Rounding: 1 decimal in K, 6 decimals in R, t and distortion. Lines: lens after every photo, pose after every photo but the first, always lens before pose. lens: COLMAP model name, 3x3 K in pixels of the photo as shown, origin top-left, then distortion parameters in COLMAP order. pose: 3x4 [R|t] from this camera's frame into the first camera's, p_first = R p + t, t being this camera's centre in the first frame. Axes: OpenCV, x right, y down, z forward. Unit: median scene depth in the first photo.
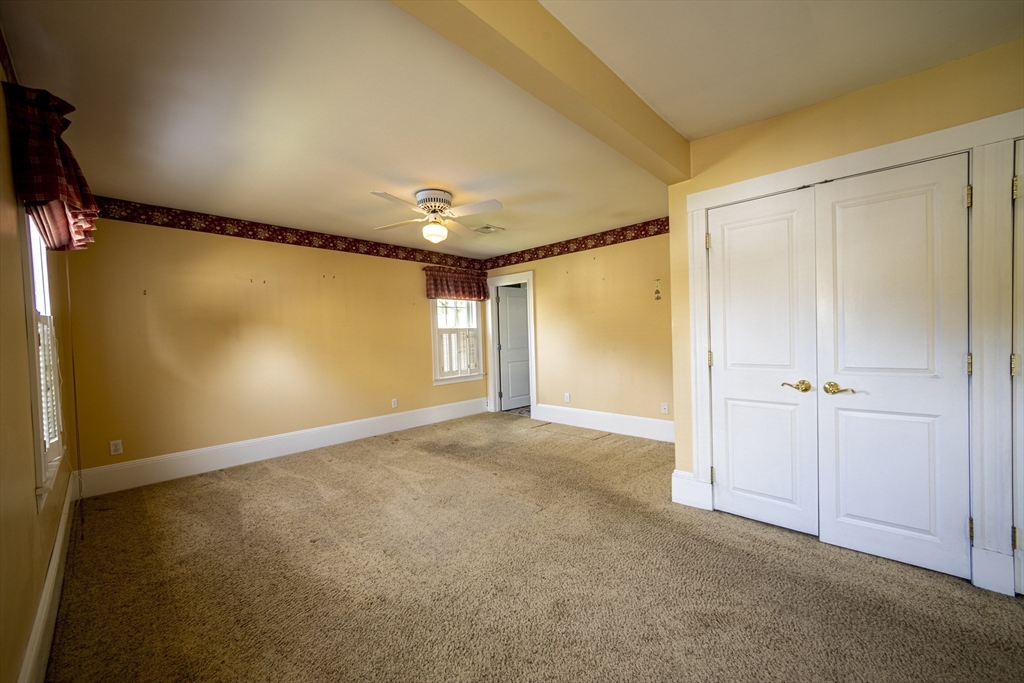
lens RADIAL K [[395.3, 0, 513.2], [0, 395.3, 340.3], [0, 0, 1]] dist [-0.000769, -0.000725]
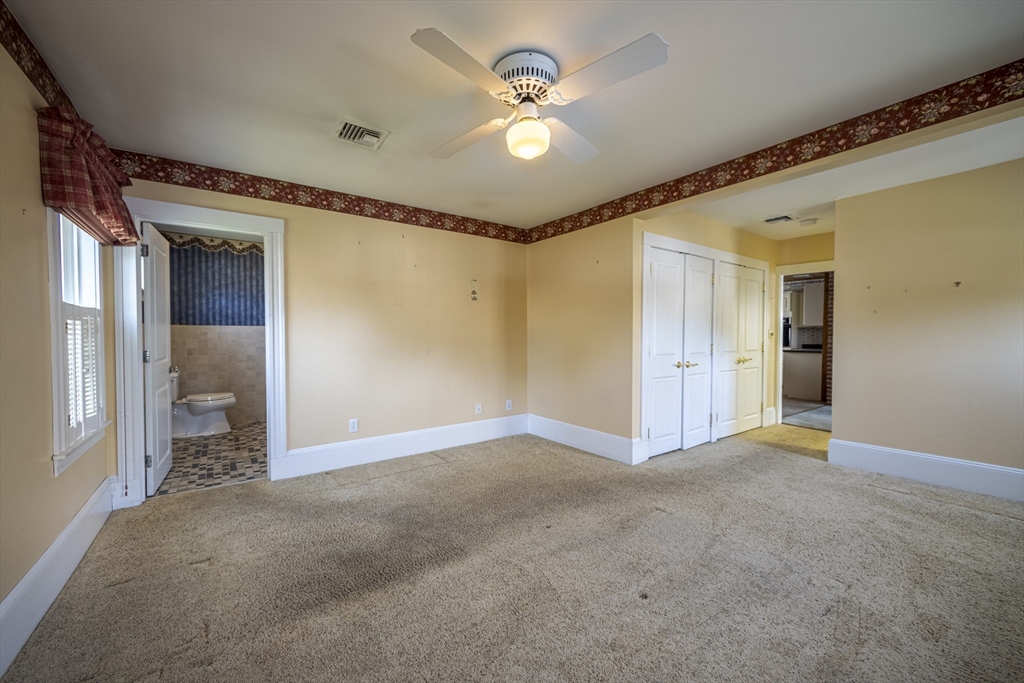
lens RADIAL K [[395.3, 0, 513.2], [0, 395.3, 343.7], [0, 0, 1]] dist [-0.000769, -0.000725]
pose [[0.179276, 0.008426, 0.983763, -0.552638], [0.008964, 0.999908, -0.010198, 0.015603], [-0.983758, 0.010646, 0.179184, 0.690426]]
